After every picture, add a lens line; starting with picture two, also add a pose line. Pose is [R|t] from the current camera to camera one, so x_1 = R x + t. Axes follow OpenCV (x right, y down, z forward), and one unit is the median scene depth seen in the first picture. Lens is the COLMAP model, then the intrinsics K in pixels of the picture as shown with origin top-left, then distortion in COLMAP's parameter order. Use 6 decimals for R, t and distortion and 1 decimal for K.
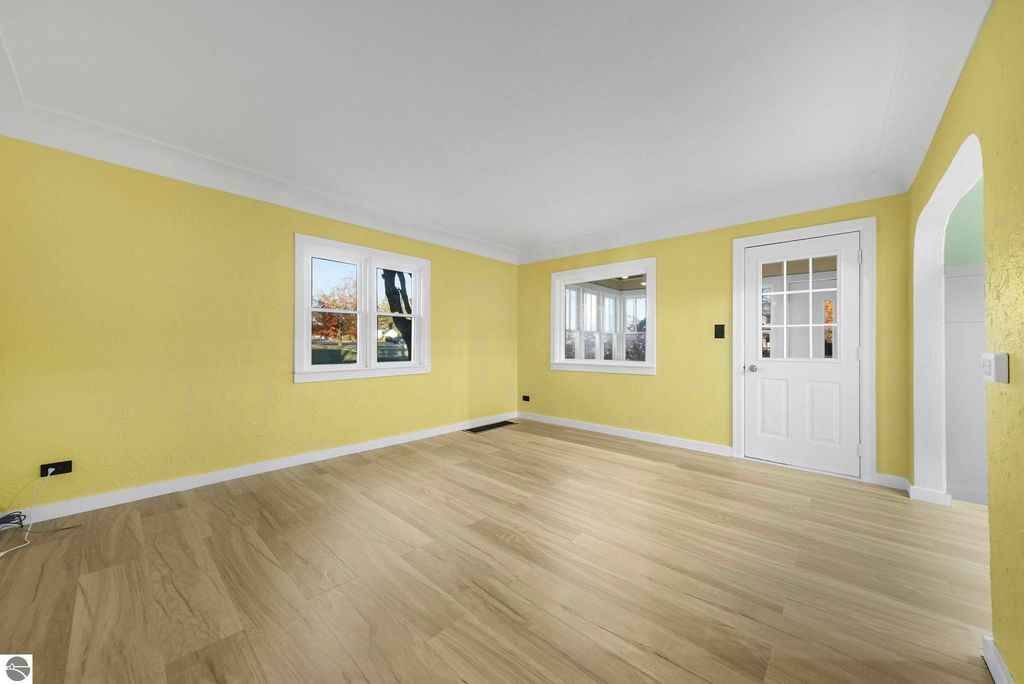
lens RADIAL K [[363.6, 0, 510.2], [0, 363.6, 343.8], [0, 0, 1]] dist [0.001081, -0.000063]
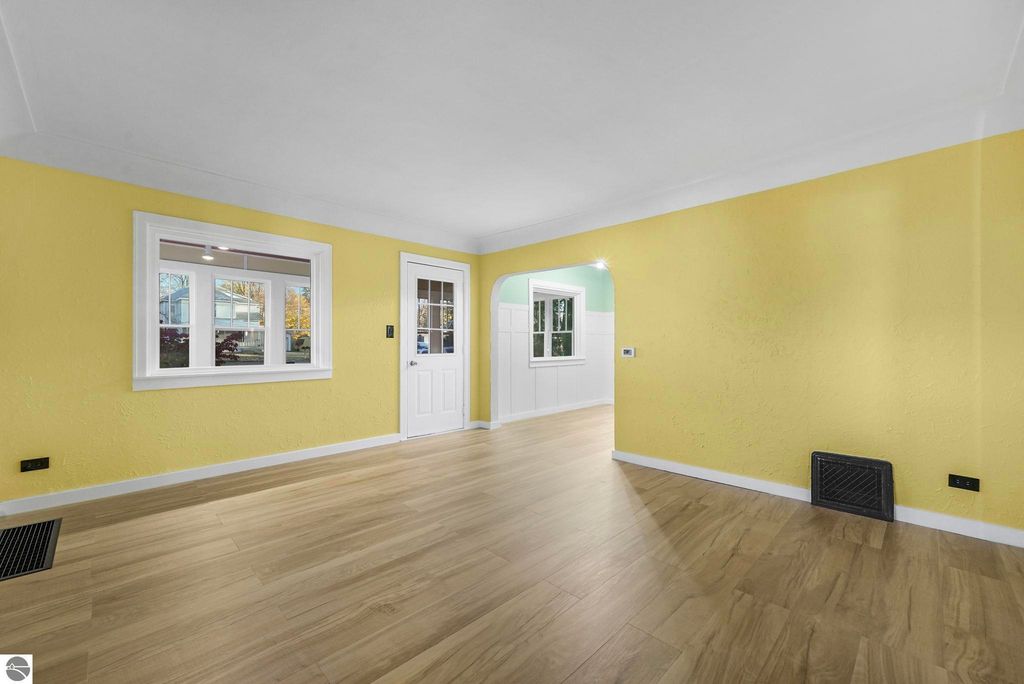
lens RADIAL K [[412.5, 0, 510.5], [0, 412.5, 341.0], [0, 0, 1]] dist [0.002218, 0.000160]
pose [[0.046693, 0.000924, 0.998909, -0.698046], [-0.003156, 0.999995, -0.000777, -0.005538], [-0.998904, -0.003116, 0.046695, 0.618486]]
